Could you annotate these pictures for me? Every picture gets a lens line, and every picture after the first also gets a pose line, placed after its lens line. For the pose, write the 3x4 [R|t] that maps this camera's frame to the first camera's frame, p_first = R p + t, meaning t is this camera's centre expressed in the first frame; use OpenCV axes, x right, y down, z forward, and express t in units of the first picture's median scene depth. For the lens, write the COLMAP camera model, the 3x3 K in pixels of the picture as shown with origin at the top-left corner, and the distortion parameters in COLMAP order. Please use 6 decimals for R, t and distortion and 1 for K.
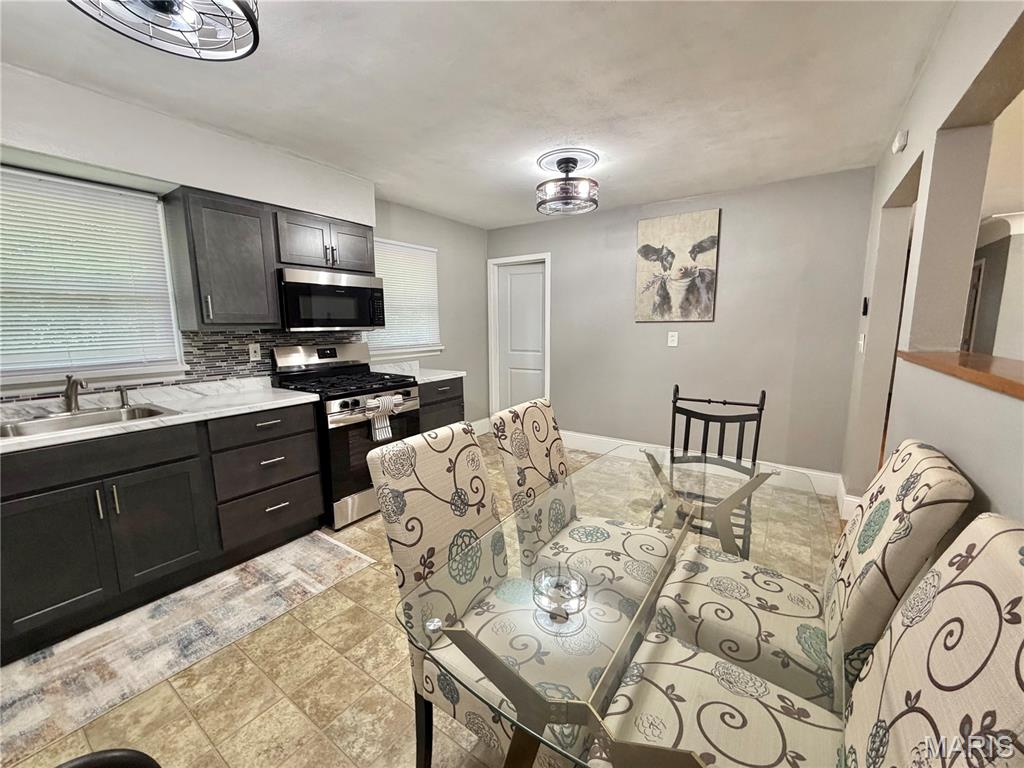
lens RADIAL K [[409.3, 0, 510.8], [0, 409.3, 382.5], [0, 0, 1]] dist [-0.001107, 0.000103]
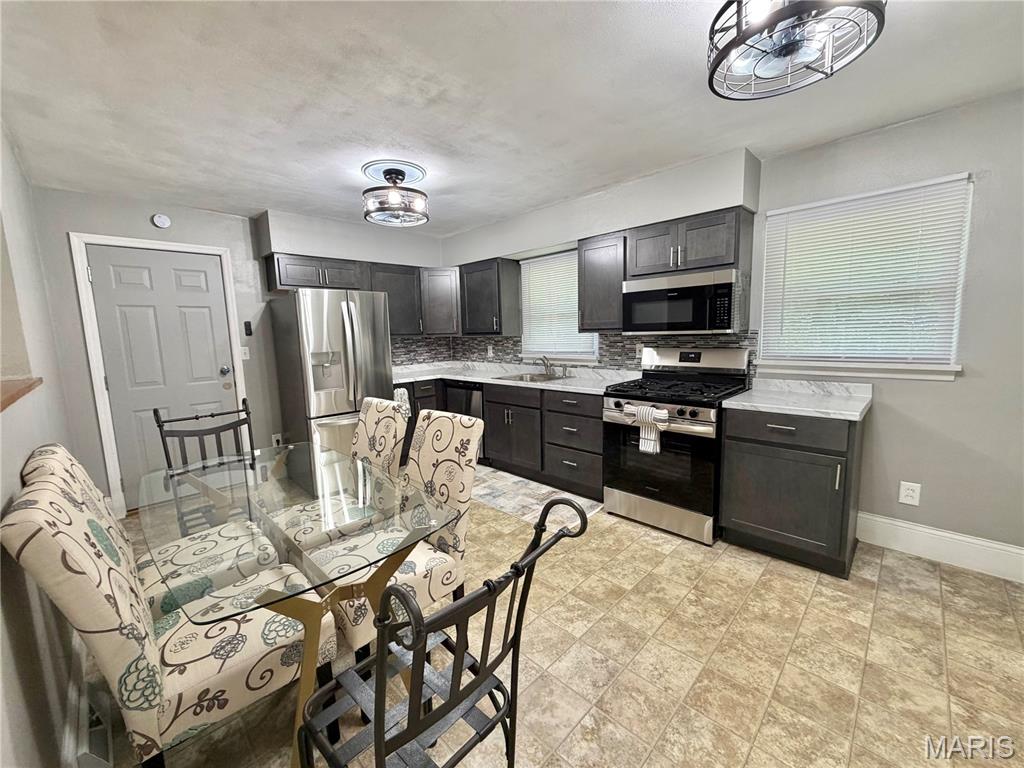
lens RADIAL K [[409.3, 0, 507.9], [0, 409.3, 382.7], [0, 0, 1]] dist [-0.001107, 0.000103]
pose [[-0.178405, 0.138536, -0.974156, 0.719346], [-0.109955, 0.981031, 0.159650, -0.147762], [0.977794, 0.135596, -0.159788, 0.917836]]
